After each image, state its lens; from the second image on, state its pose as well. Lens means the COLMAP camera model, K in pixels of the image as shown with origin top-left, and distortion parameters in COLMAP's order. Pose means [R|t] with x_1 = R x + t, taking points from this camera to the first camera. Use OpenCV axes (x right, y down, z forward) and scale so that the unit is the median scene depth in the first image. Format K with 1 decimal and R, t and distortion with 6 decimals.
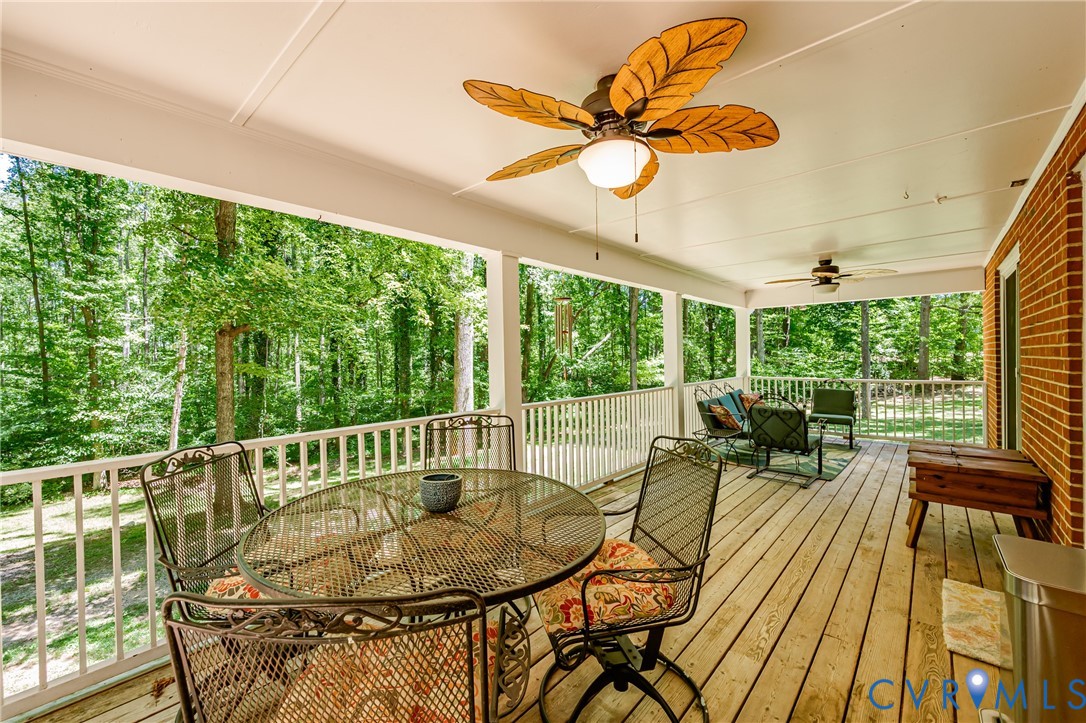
lens RADIAL K [[437.8, 0, 538.0], [0, 437.8, 359.6], [0, 0, 1]] dist [-0.000511, -0.000337]
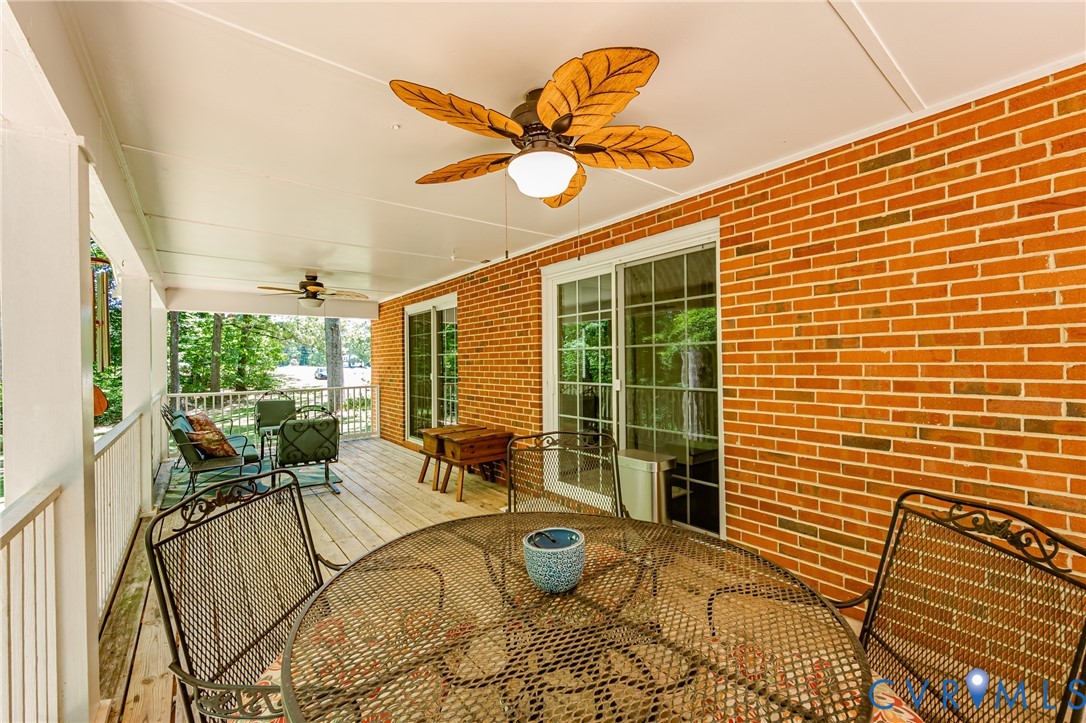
lens RADIAL K [[437.8, 0, 542.4], [0, 437.8, 358.1], [0, 0, 1]] dist [-0.000511, -0.000337]
pose [[0.168315, 0.016337, 0.985598, -0.253673], [0.019446, 0.999613, -0.019891, 0.001577], [-0.985541, 0.022514, 0.167932, 0.255125]]
